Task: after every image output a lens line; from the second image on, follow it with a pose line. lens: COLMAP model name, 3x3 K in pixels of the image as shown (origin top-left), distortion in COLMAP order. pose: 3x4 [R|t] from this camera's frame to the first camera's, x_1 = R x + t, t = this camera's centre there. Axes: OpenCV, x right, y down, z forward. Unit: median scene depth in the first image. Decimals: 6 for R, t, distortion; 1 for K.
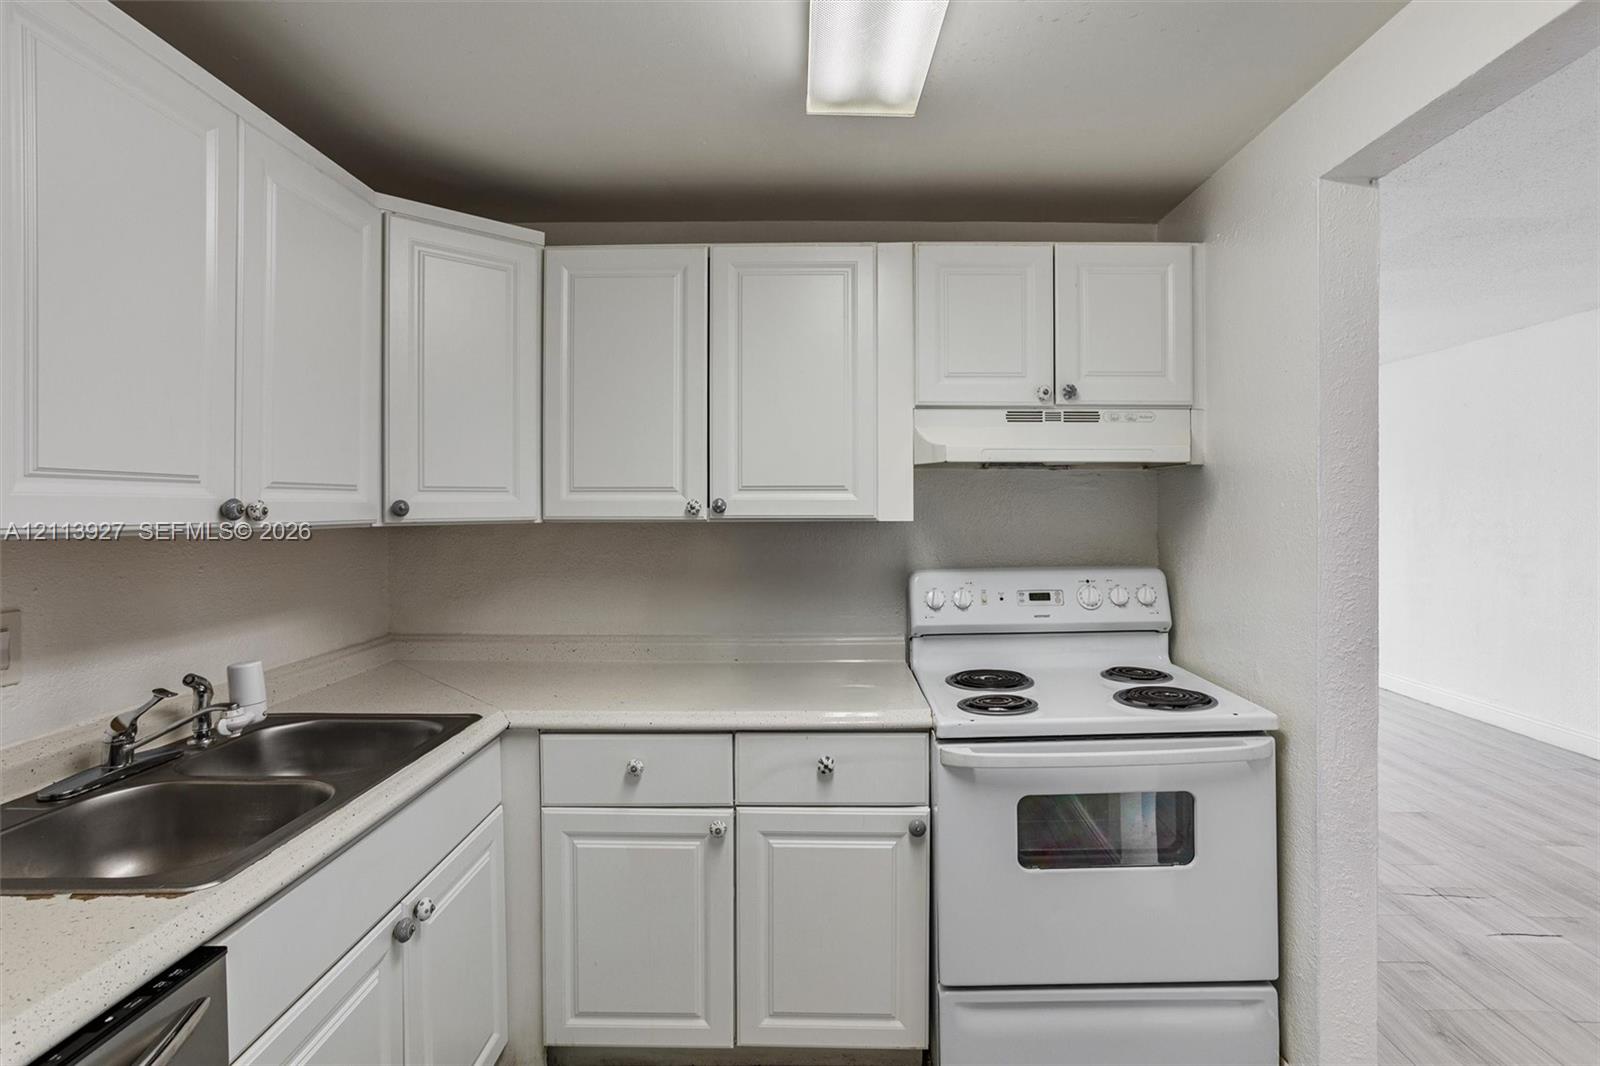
lens RADIAL K [[762.4, 0, 825.2], [0, 762.4, 493.3], [0, 0, 1]] dist [0.015653, 0.001324]
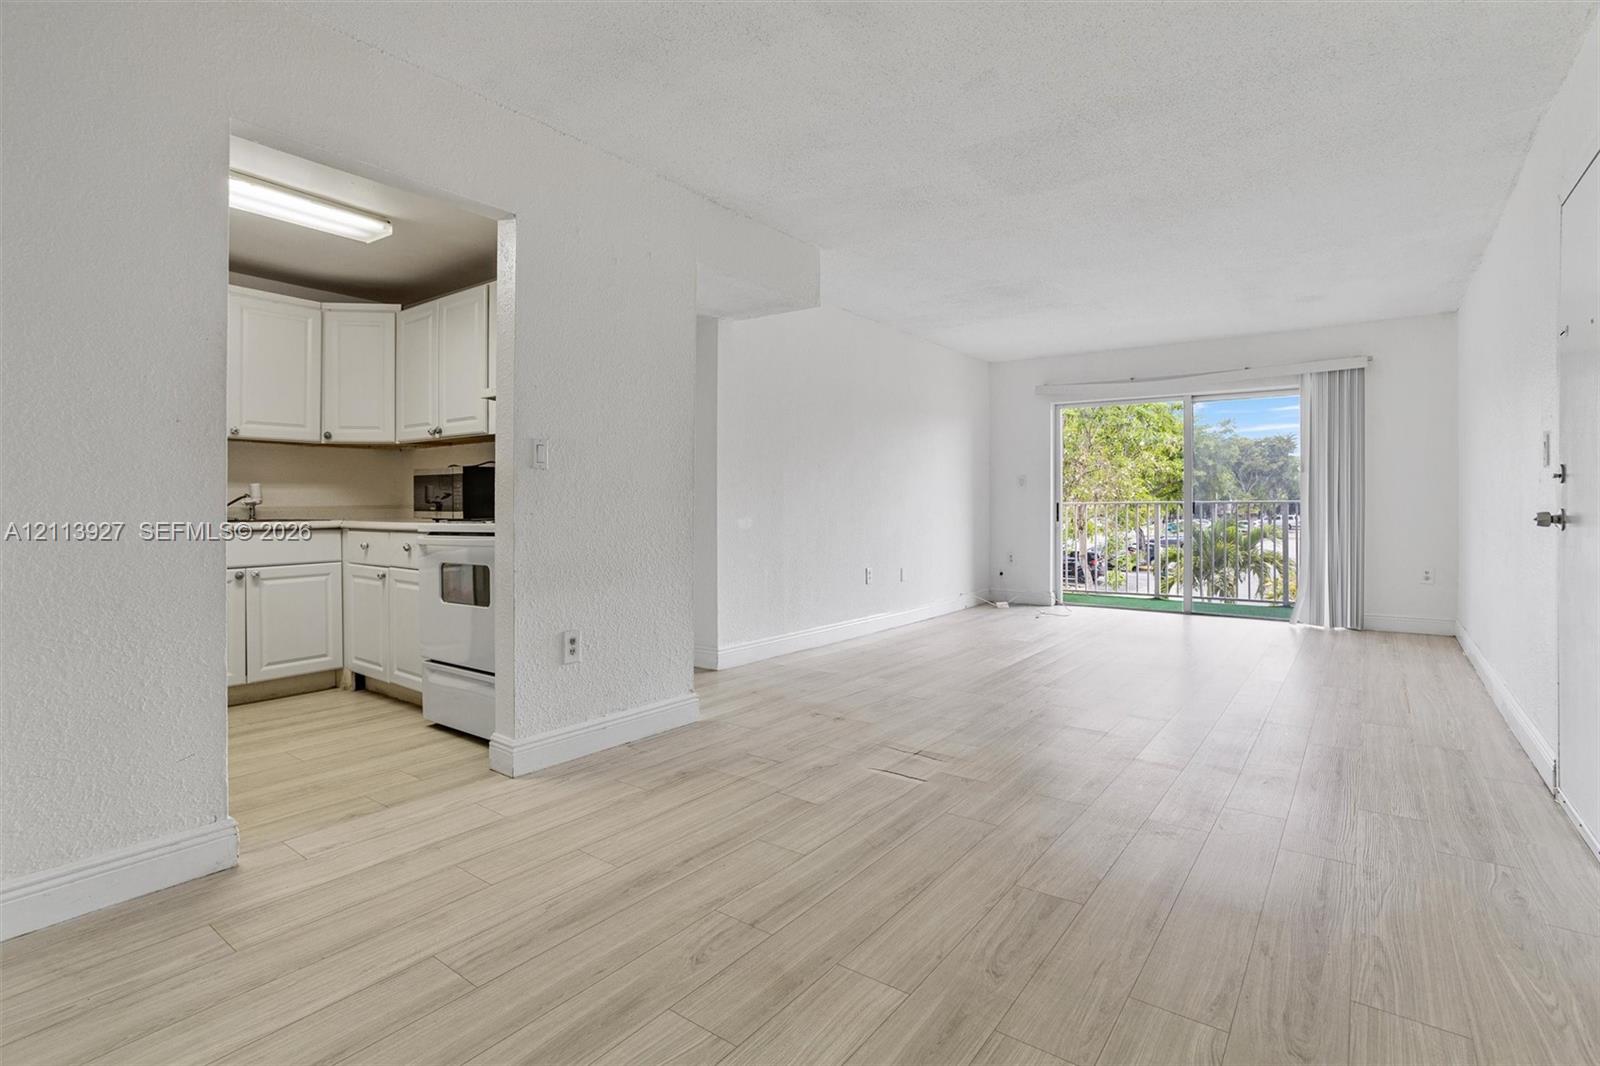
lens RADIAL K [[762.4, 0, 825.2], [0, 762.4, 493.3], [0, 0, 1]] dist [0.015653, 0.001324]
pose [[0.796220, -0.010428, -0.604917, 1.803534], [0.007208, 0.999944, -0.007751, 0.196923], [0.604964, 0.001811, 0.796251, 0.047392]]
